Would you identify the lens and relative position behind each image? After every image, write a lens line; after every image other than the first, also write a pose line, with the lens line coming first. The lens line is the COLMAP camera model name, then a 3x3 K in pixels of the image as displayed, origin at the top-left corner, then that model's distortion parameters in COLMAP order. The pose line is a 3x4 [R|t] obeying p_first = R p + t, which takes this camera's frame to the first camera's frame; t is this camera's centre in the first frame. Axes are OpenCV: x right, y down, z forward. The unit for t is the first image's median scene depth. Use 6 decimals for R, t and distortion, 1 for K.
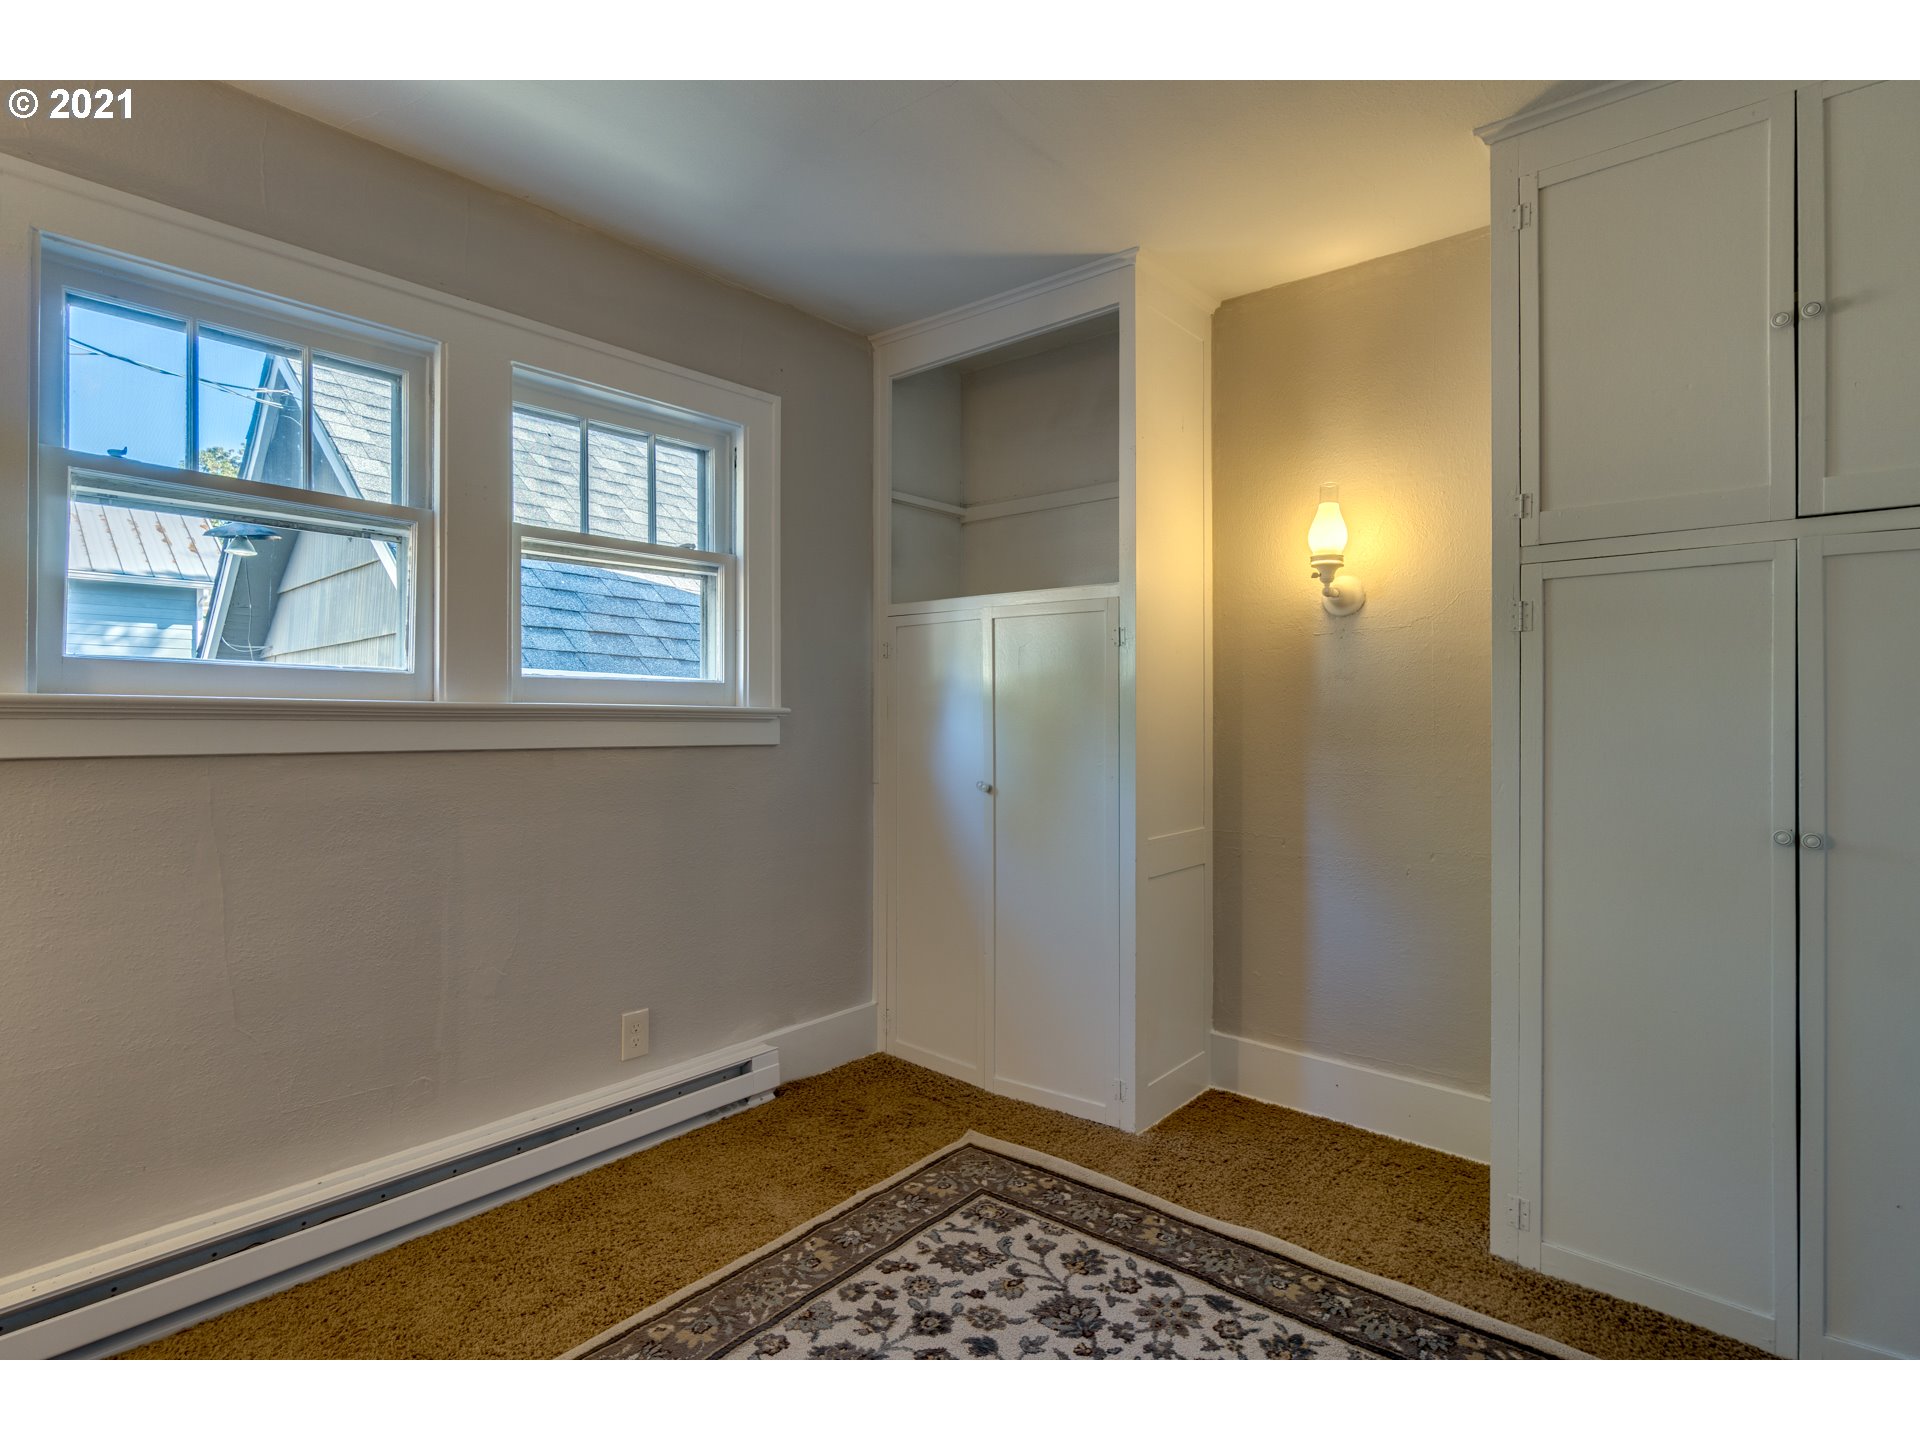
lens RADIAL K [[975.5, 0, 949.9], [0, 975.5, 714.8], [0, 0, 1]] dist [-0.003979, 0.001501]
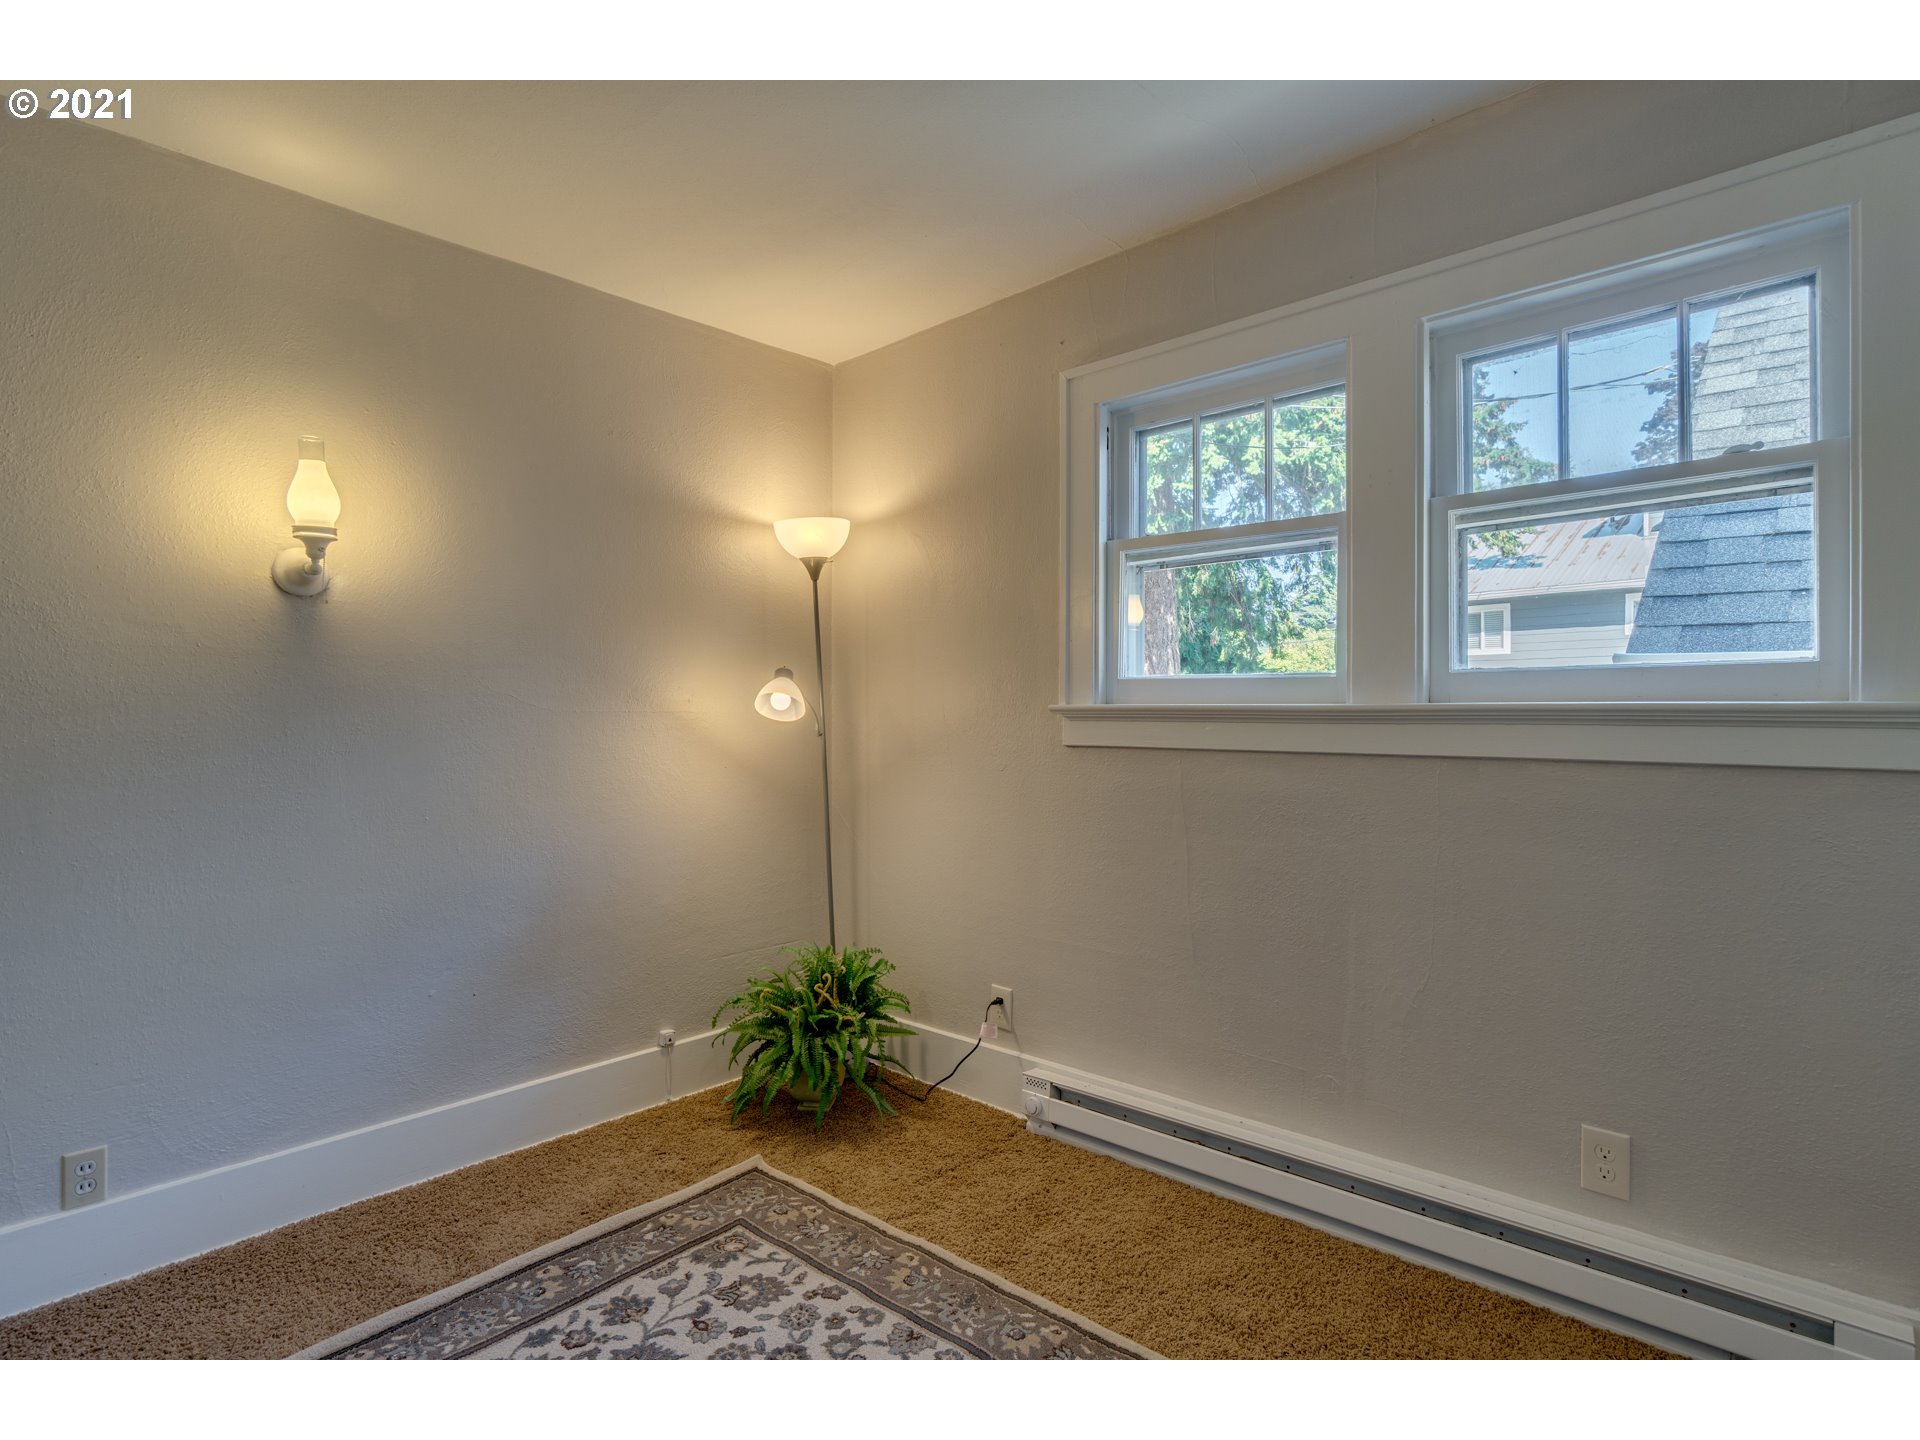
lens RADIAL K [[964.9, 0, 956.3], [0, 964.9, 725.6], [0, 0, 1]] dist [0.027563, 0.000028]
pose [[-0.002528, 0.009549, -0.999951, 0.419975], [0.003202, 0.999949, 0.009541, -0.002263], [0.999992, -0.003178, -0.002558, 0.553831]]
